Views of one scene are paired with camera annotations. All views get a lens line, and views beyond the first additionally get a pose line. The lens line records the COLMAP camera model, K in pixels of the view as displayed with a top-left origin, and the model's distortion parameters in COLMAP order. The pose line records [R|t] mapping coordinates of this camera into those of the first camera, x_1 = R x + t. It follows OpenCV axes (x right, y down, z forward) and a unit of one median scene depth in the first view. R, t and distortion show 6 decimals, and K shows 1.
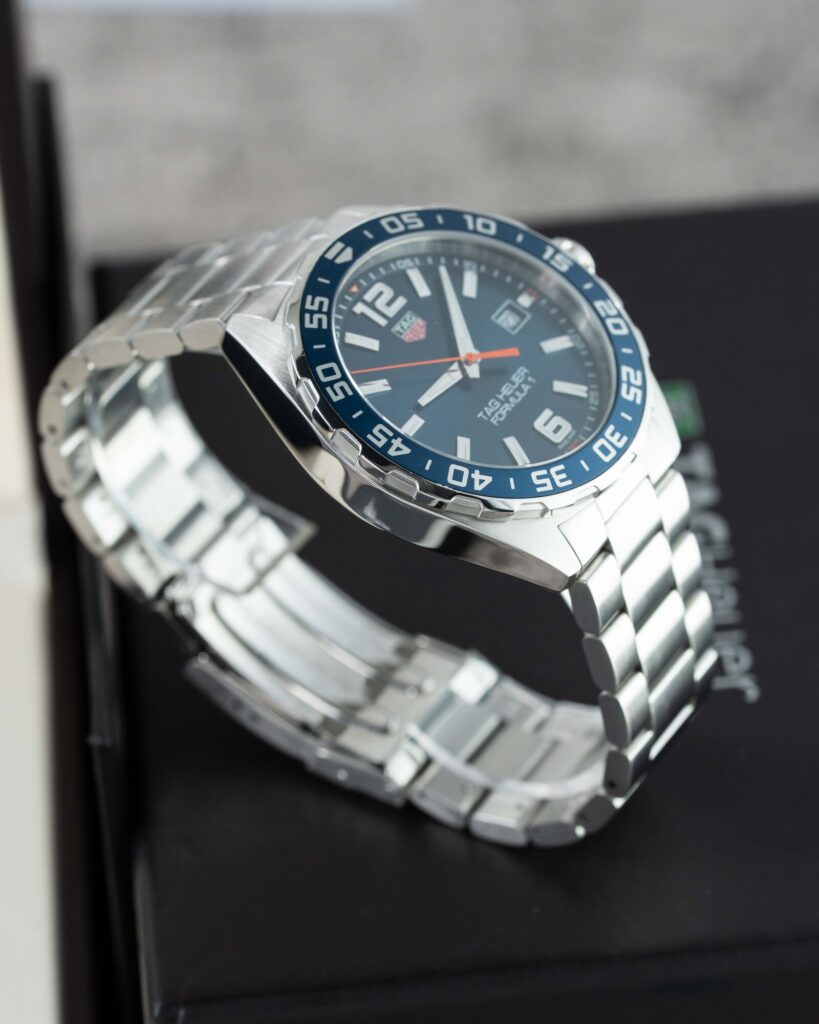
lens RADIAL K [[4385.0, 0, 409.1], [0, 4385.0, 507.9], [0, 0, 1]] dist [0.060172, 0.000000]
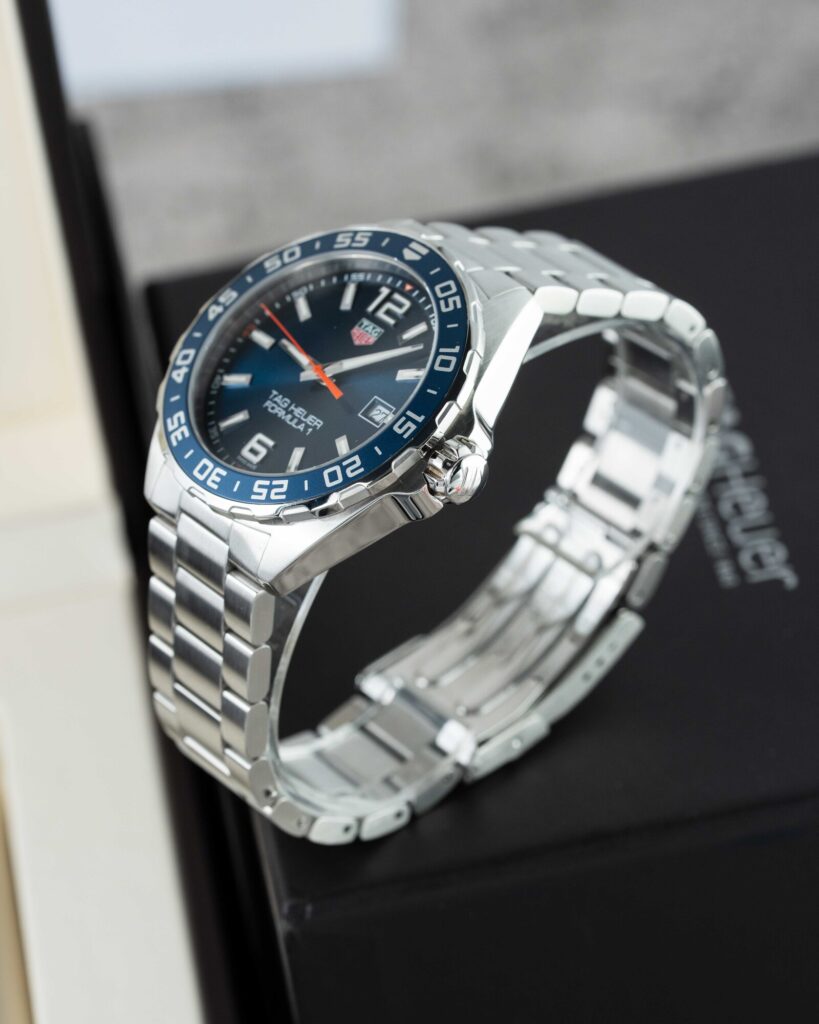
lens RADIAL K [[4385.0, 0, 407.3], [0, 4385.0, 509.1], [0, 0, 1]] dist [0.060172, 0.000000]
pose [[-0.326250, 0.642472, -0.693391, 0.779975], [-0.514329, 0.494796, 0.700459, -0.787407], [0.793112, 0.585156, 0.169015, 0.854882]]
